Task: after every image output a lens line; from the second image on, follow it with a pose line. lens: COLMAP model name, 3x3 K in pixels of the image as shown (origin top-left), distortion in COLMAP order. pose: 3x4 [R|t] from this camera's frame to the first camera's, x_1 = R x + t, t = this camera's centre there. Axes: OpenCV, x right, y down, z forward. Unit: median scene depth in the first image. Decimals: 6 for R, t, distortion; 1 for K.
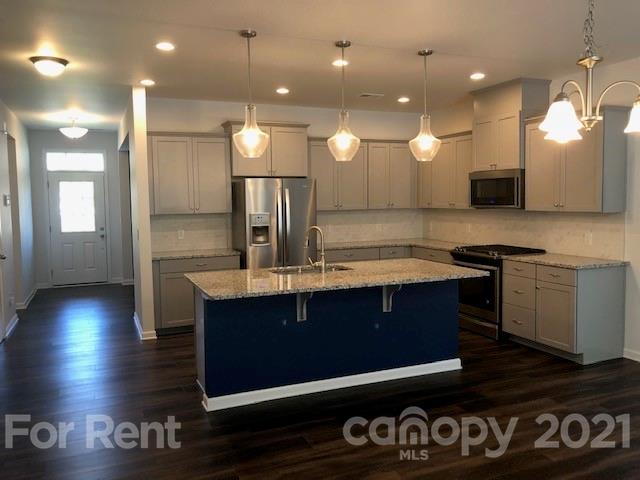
lens RADIAL K [[523.5, 0, 320.0], [0, 523.5, 240.0], [0, 0, 1]] dist [0.006585, -0.000103]
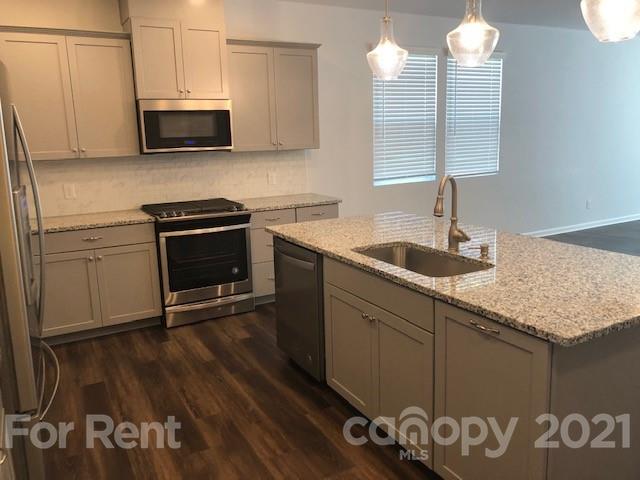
lens RADIAL K [[523.5, 0, 320.0], [0, 523.5, 240.0], [0, 0, 1]] dist [0.006585, -0.000103]
pose [[-0.088836, -0.169508, 0.981517, -0.476885], [0.115090, 0.977066, 0.179156, -0.053100], [-0.989375, 0.128879, -0.067290, 0.935564]]
